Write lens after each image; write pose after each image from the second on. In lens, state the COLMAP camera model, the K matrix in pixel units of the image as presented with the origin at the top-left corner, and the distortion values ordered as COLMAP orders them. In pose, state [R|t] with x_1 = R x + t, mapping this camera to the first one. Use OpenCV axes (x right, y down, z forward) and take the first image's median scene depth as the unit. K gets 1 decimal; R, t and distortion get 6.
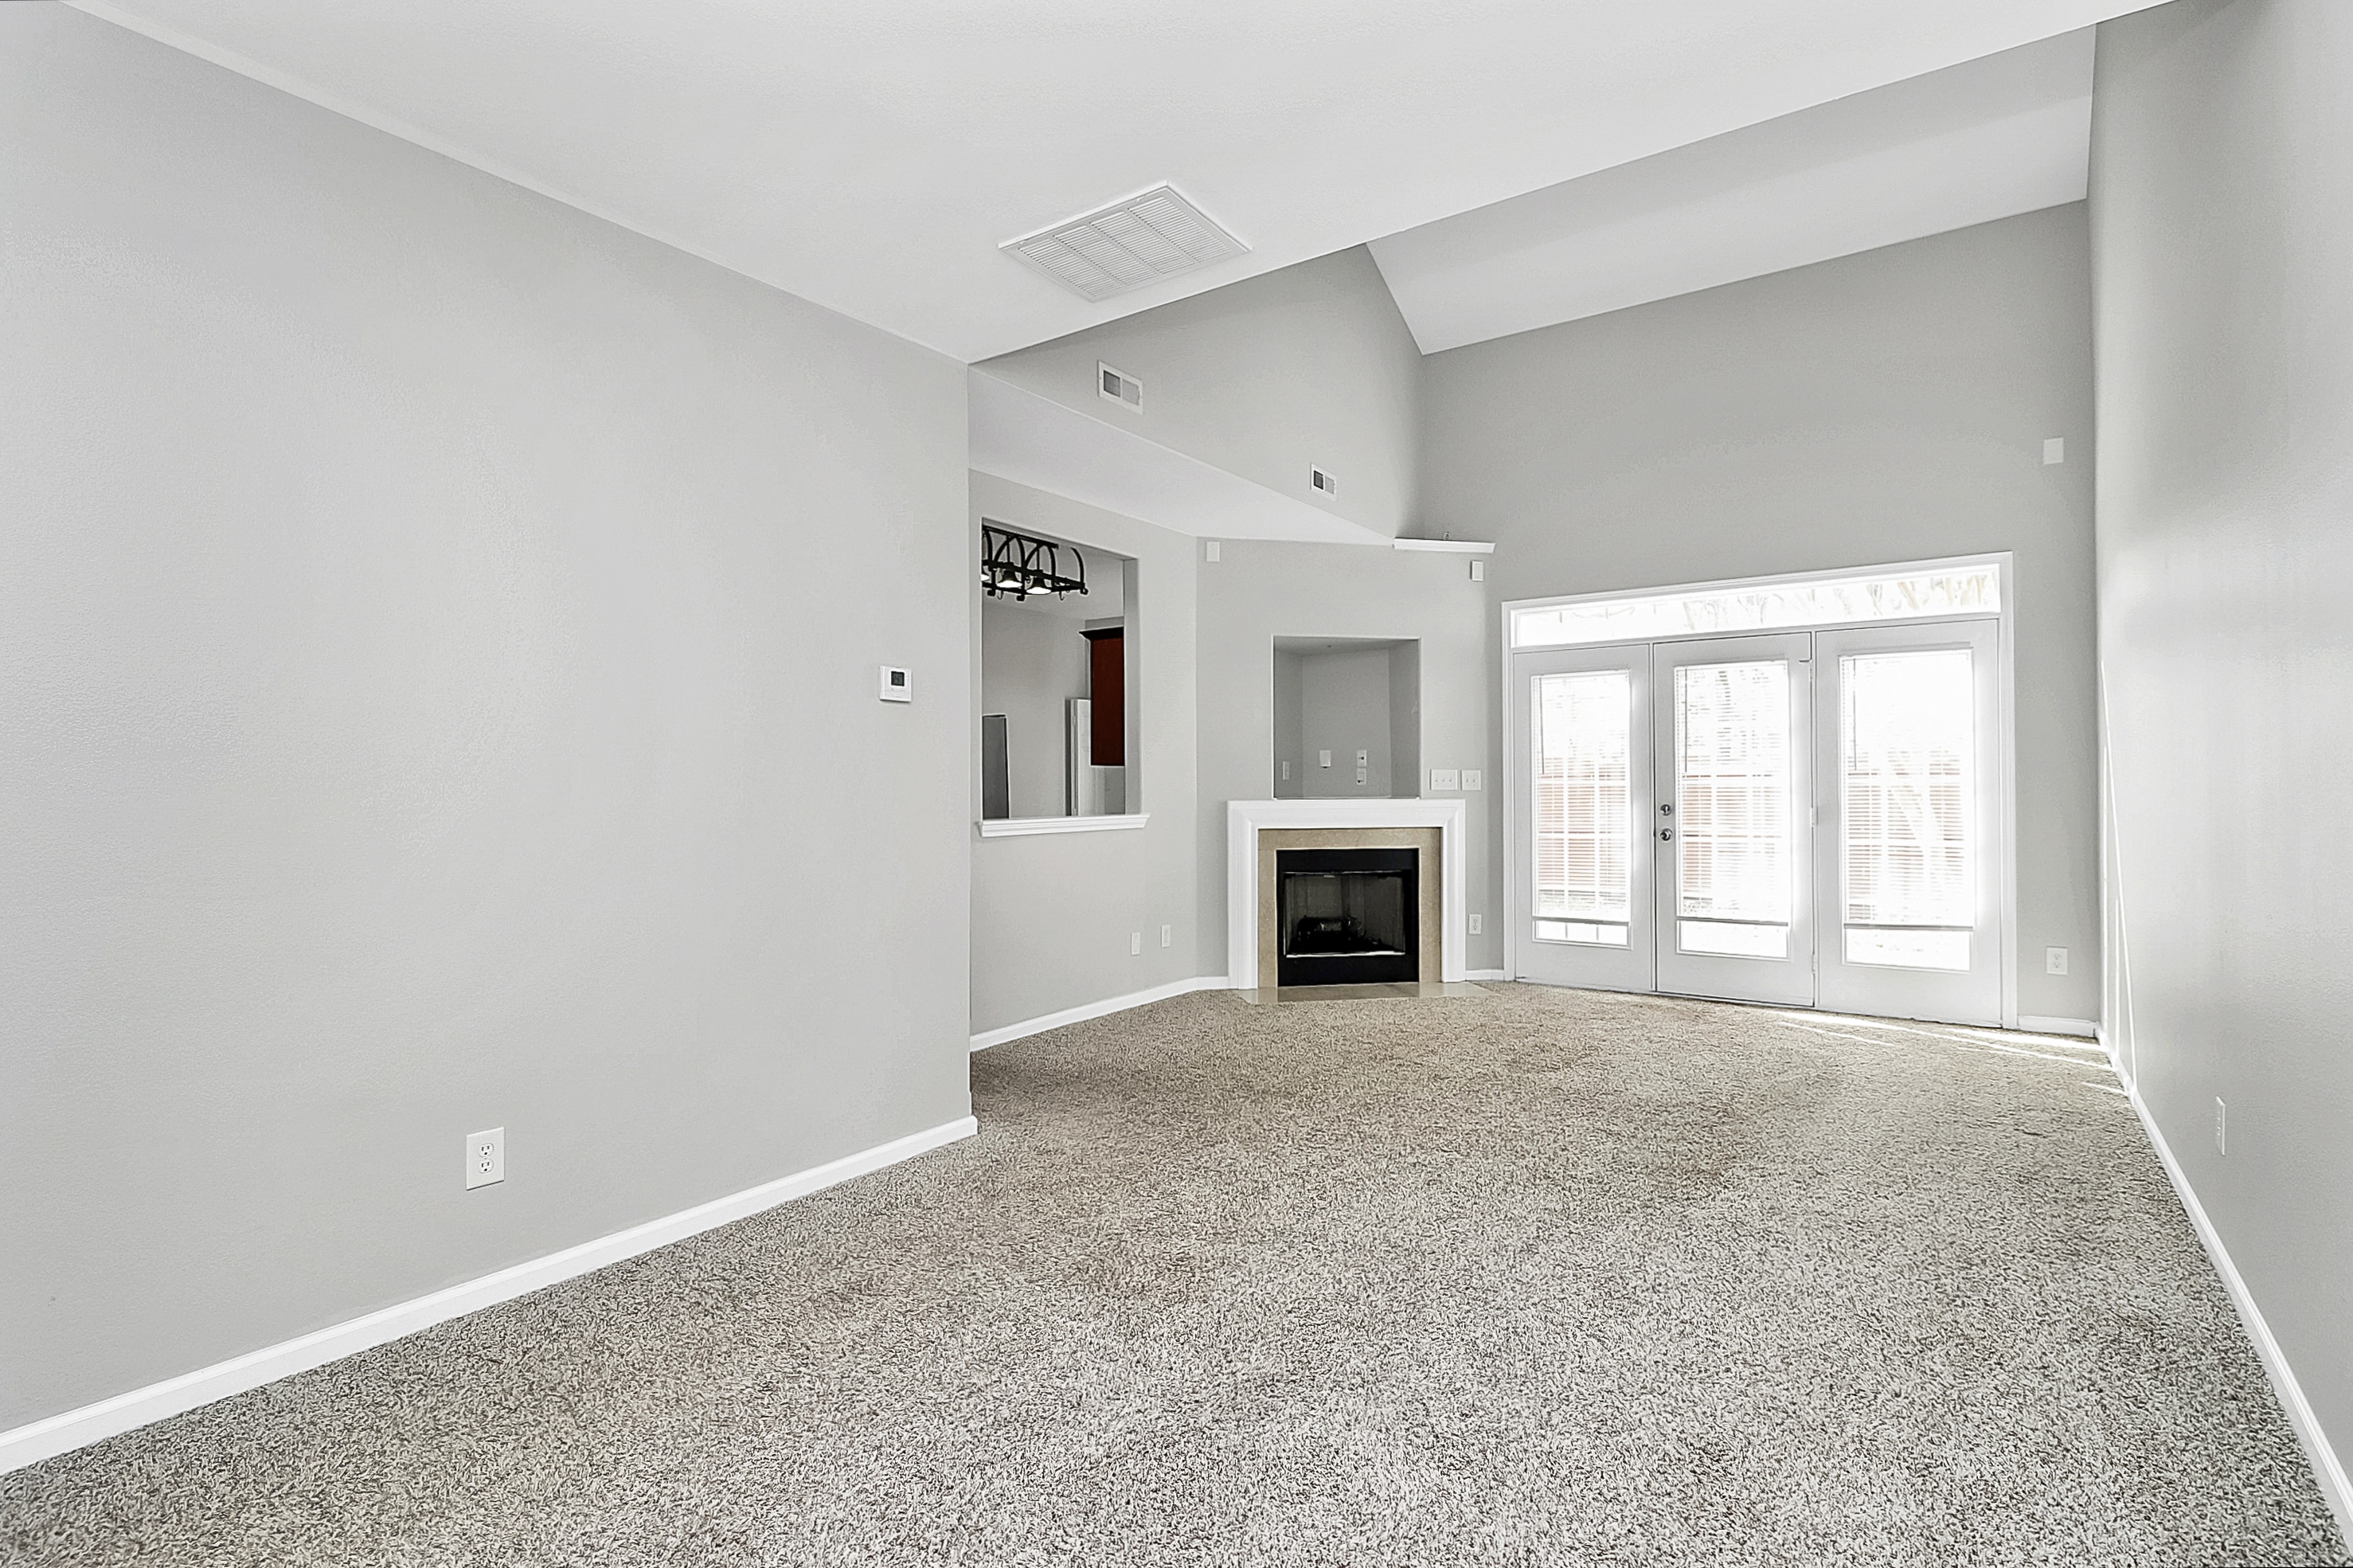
lens RADIAL K [[1105.9, 0, 1176.5], [0, 1105.9, 784.0], [0, 0, 1]] dist [0.001840, -0.011064]
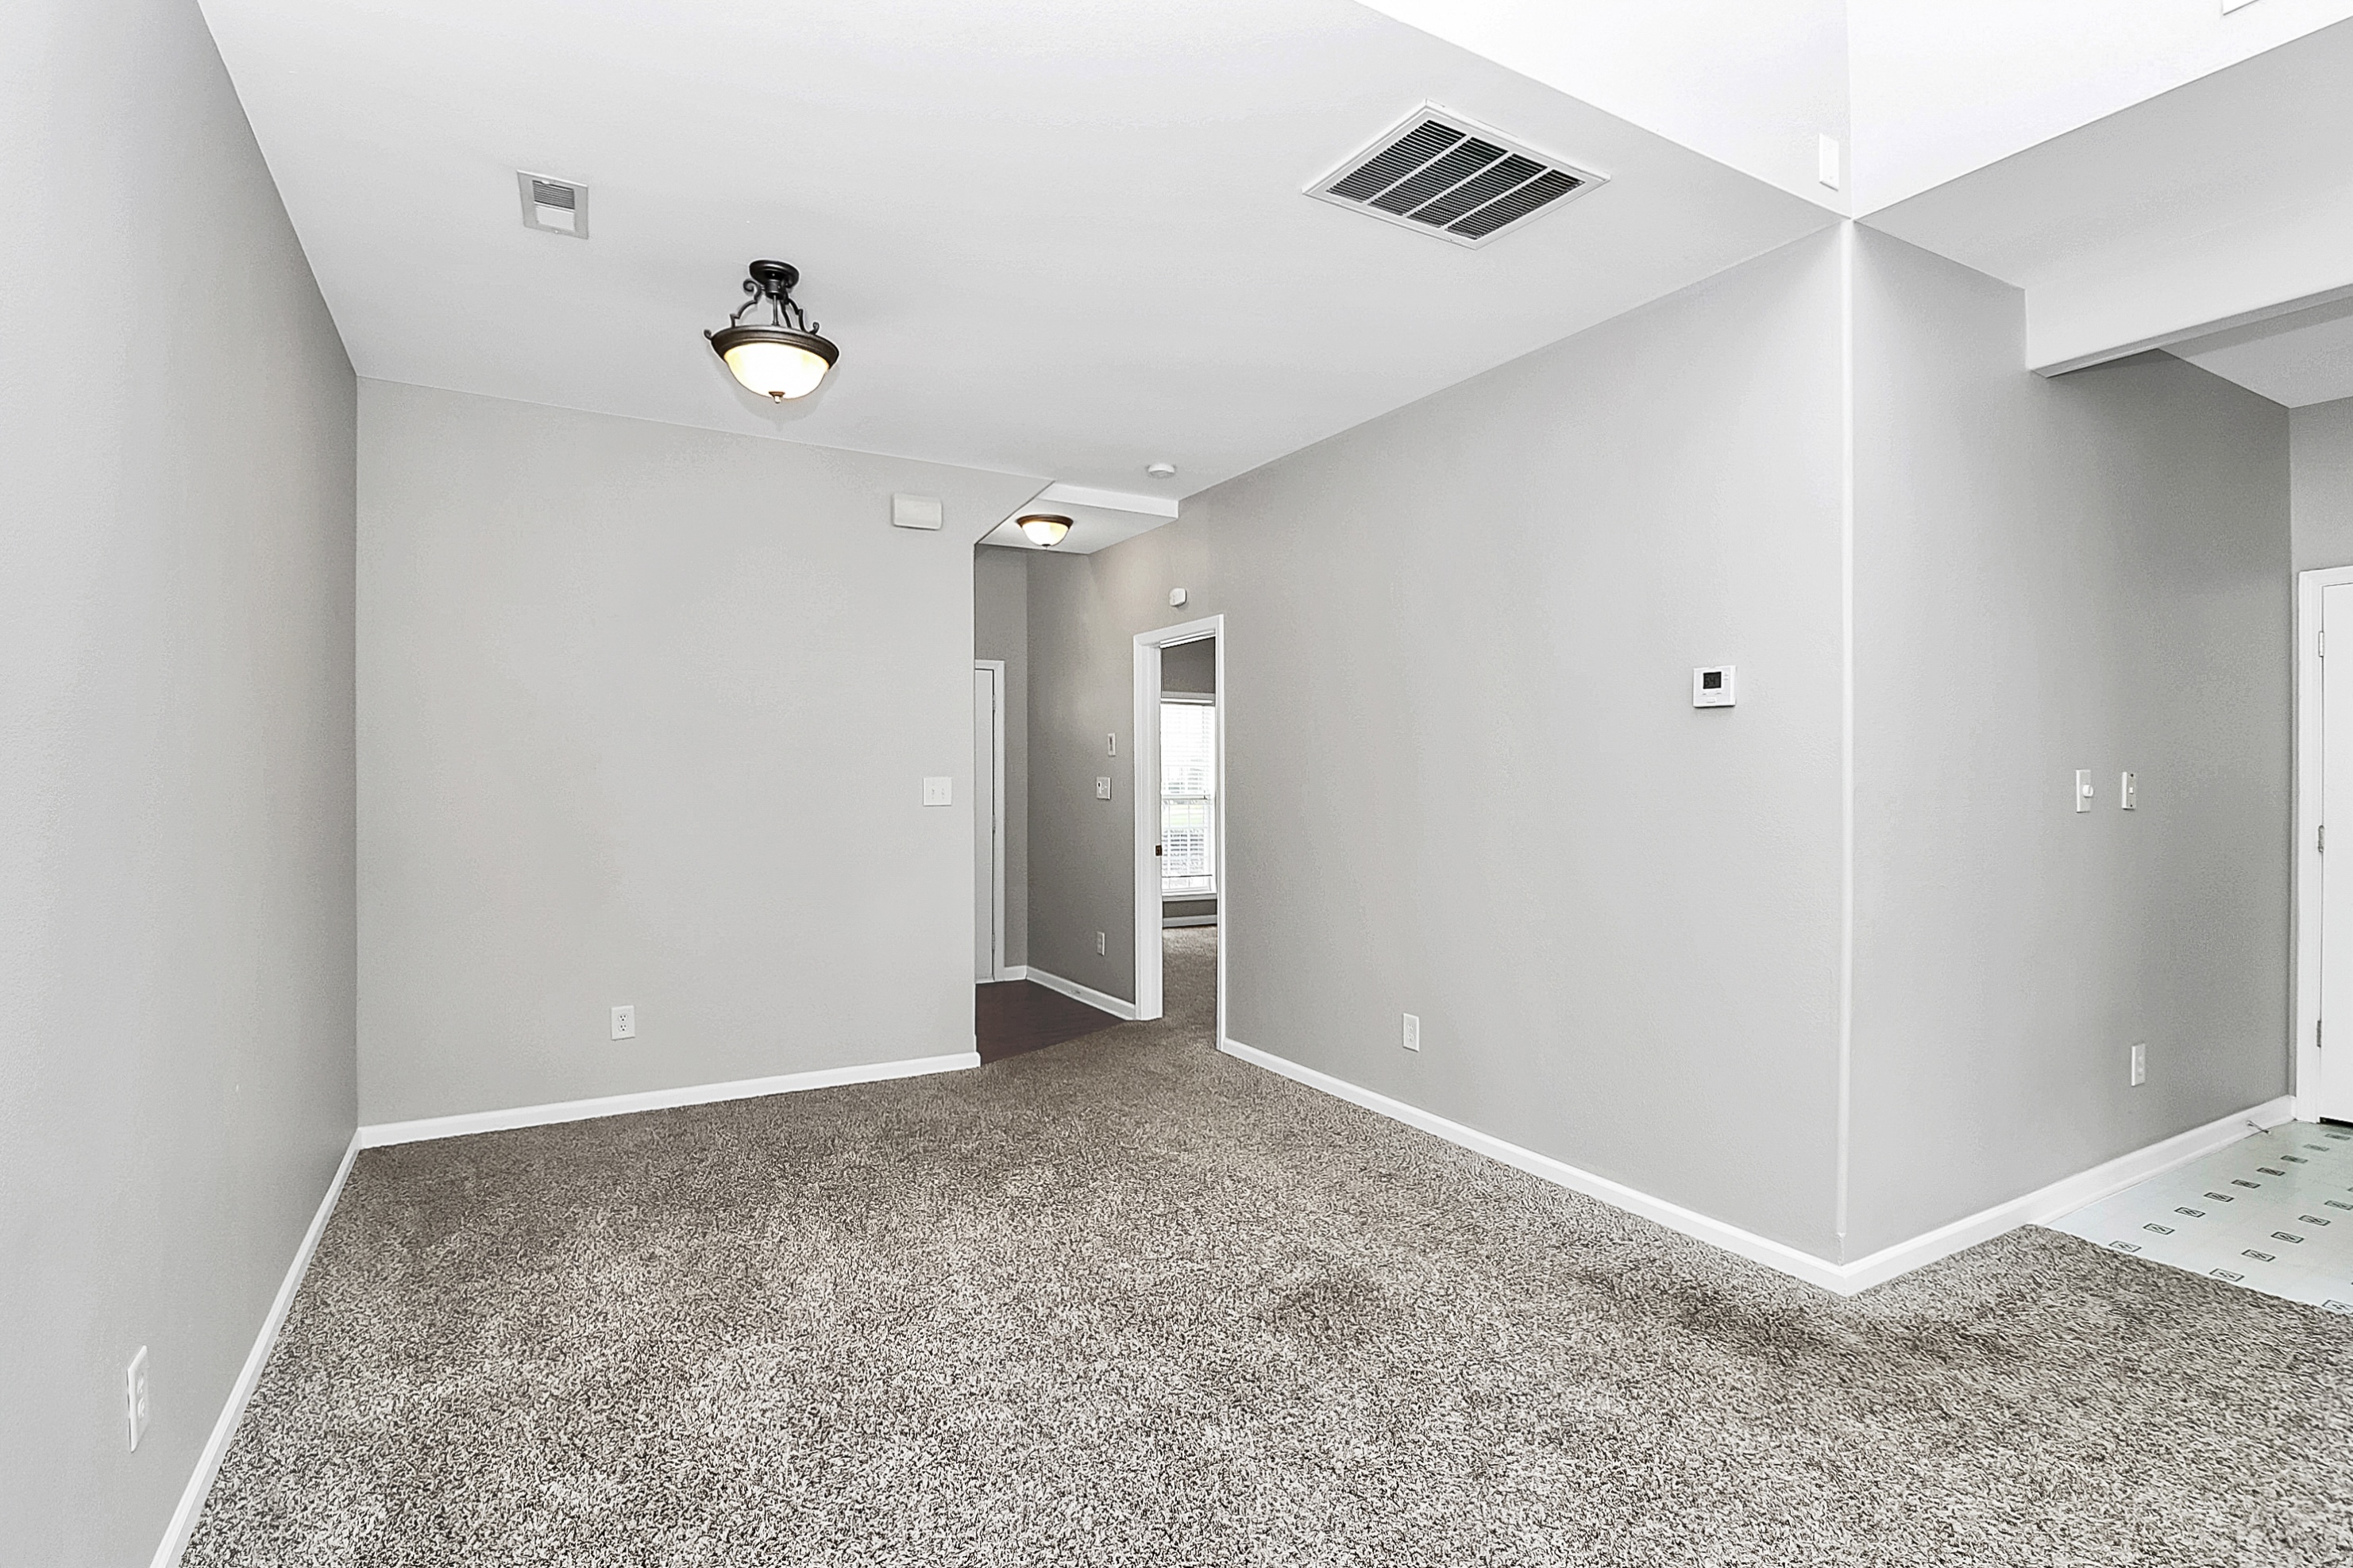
lens RADIAL K [[1147.1, 0, 1218.7], [0, 1147.1, 816.0], [0, 0, 1]] dist [-0.002546, -0.000650]
pose [[-0.412668, 0.035151, -0.910203, 0.414998], [0.001498, 0.999280, 0.037911, -0.013500], [0.910880, 0.014281, -0.412423, 0.581706]]
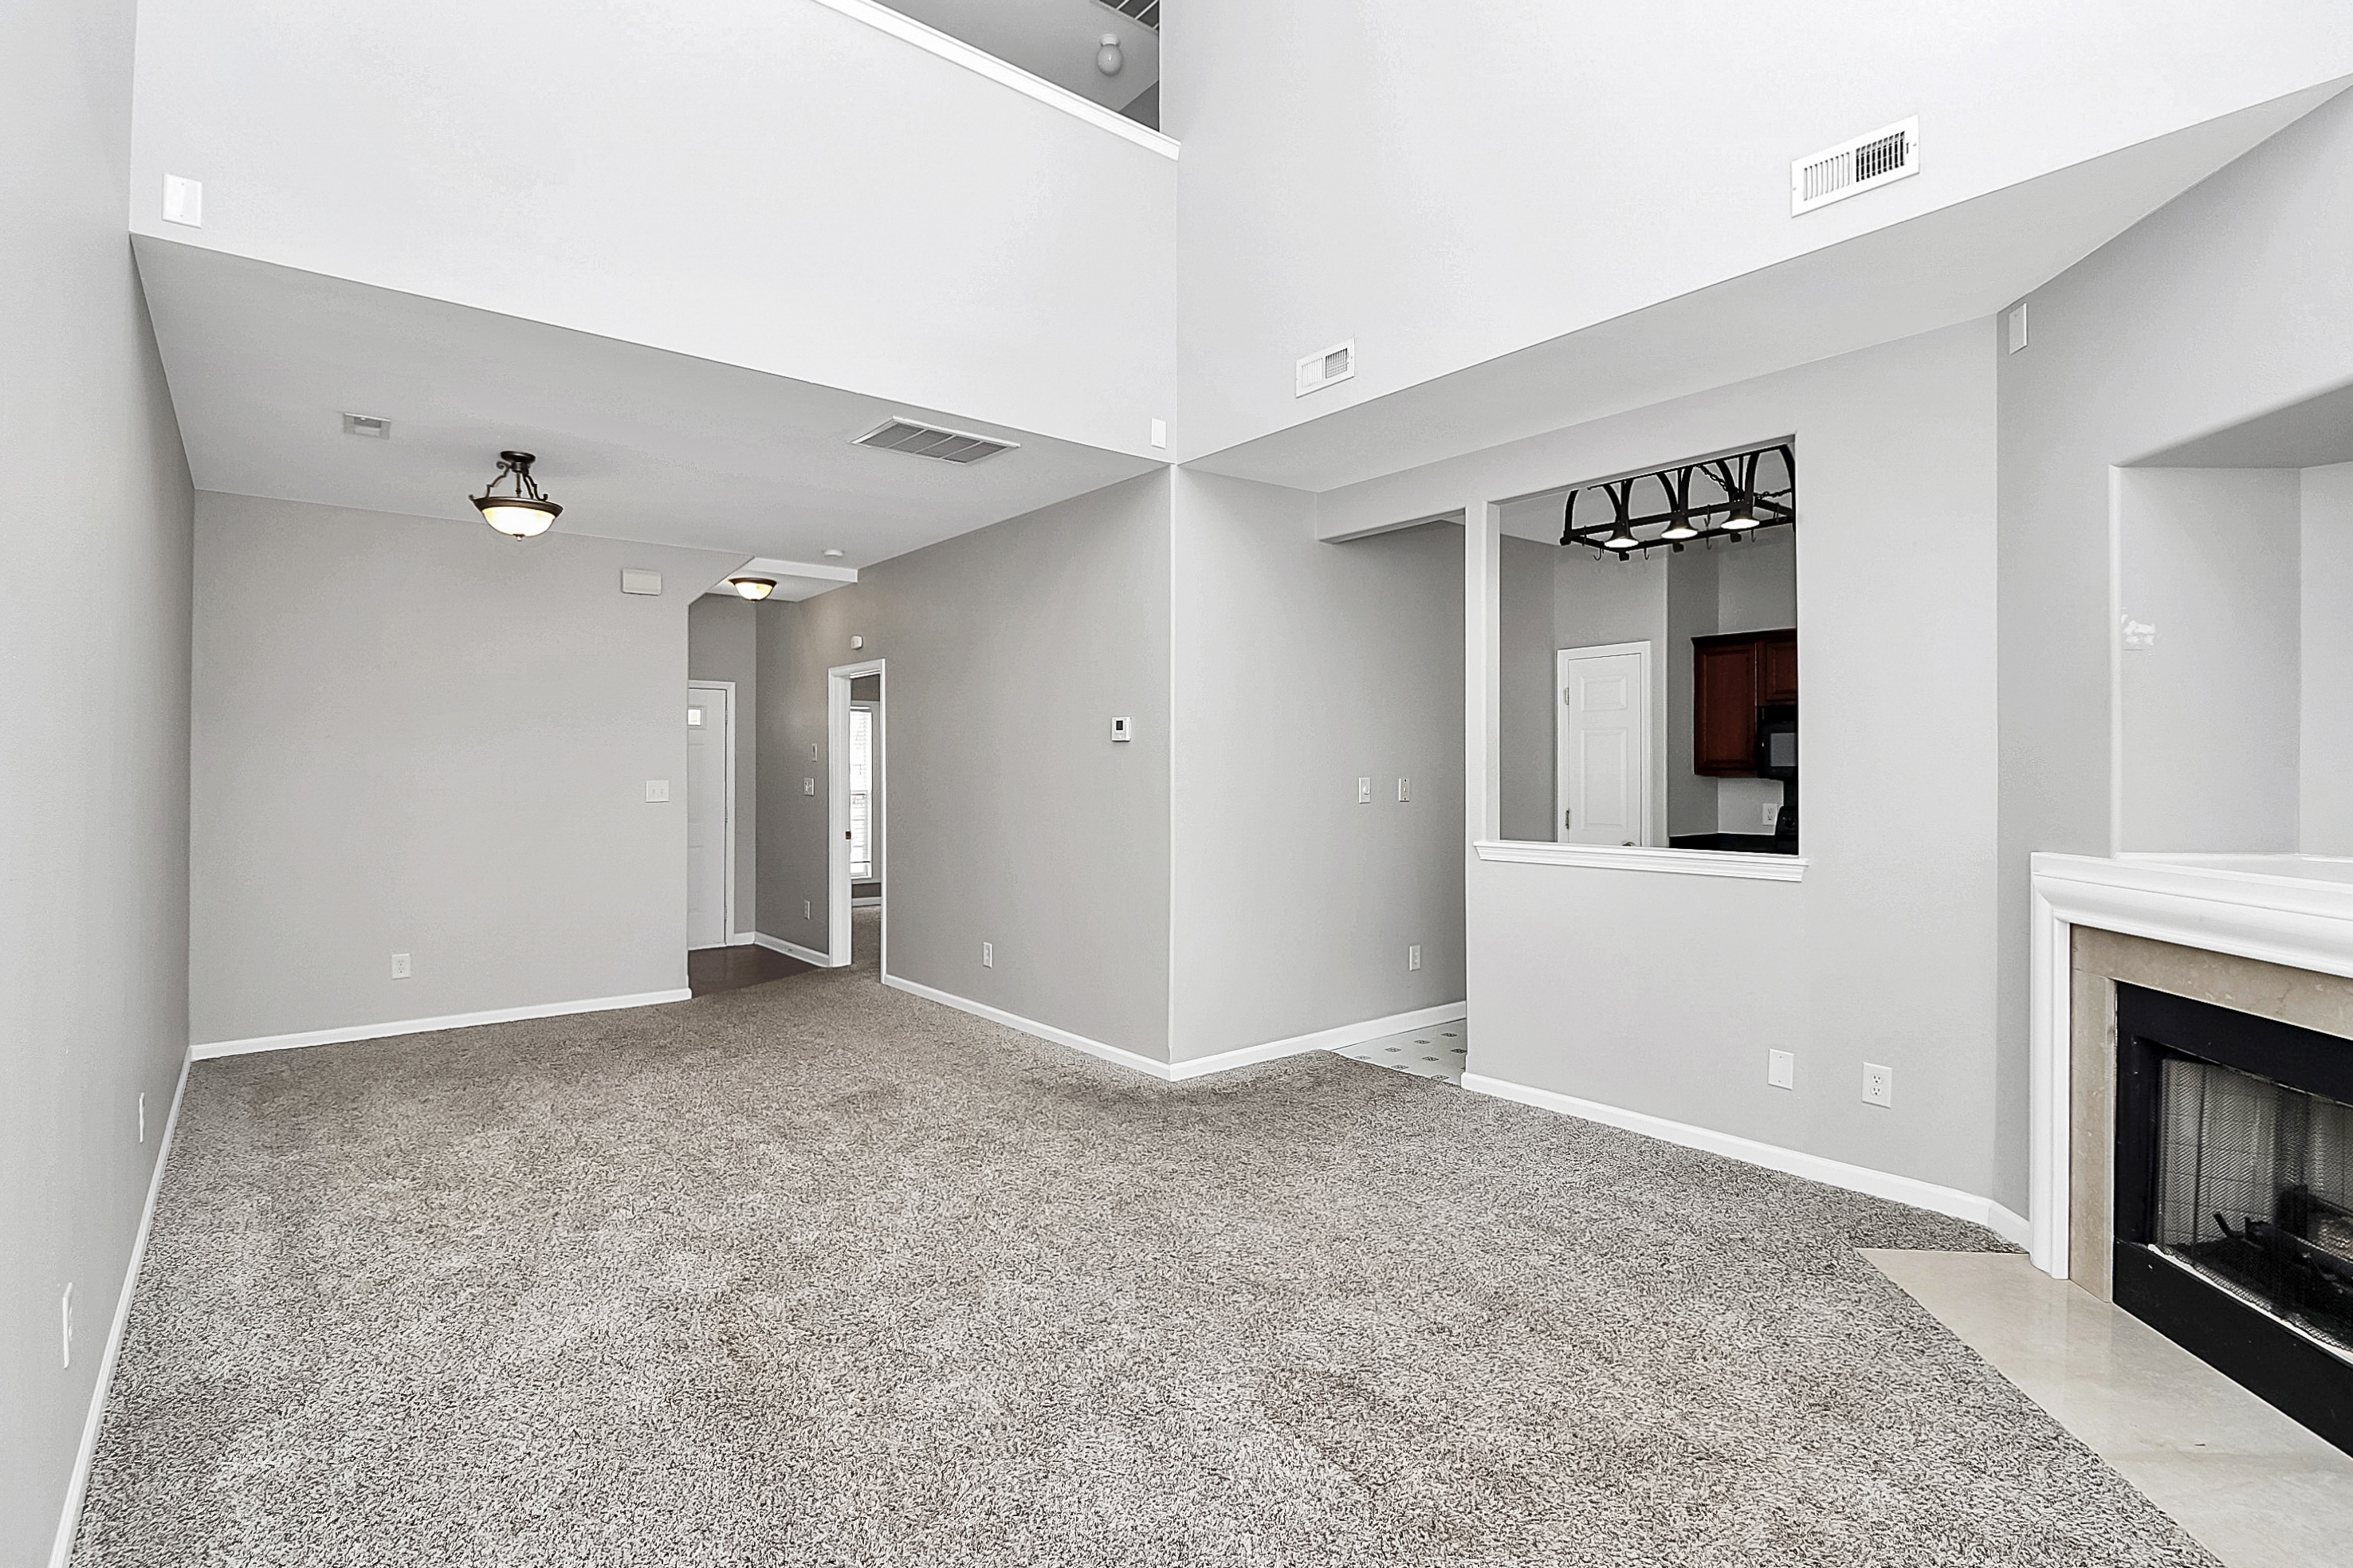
lens RADIAL K [[1105.9, 0, 1176.5], [0, 1105.9, 784.0], [0, 0, 1]] dist [0.001840, -0.011064]
pose [[-0.276425, 0.016709, -0.960890, 0.636876], [0.002171, 0.999857, 0.016763, -0.024242], [0.961033, 0.002547, -0.276422, 0.839158]]
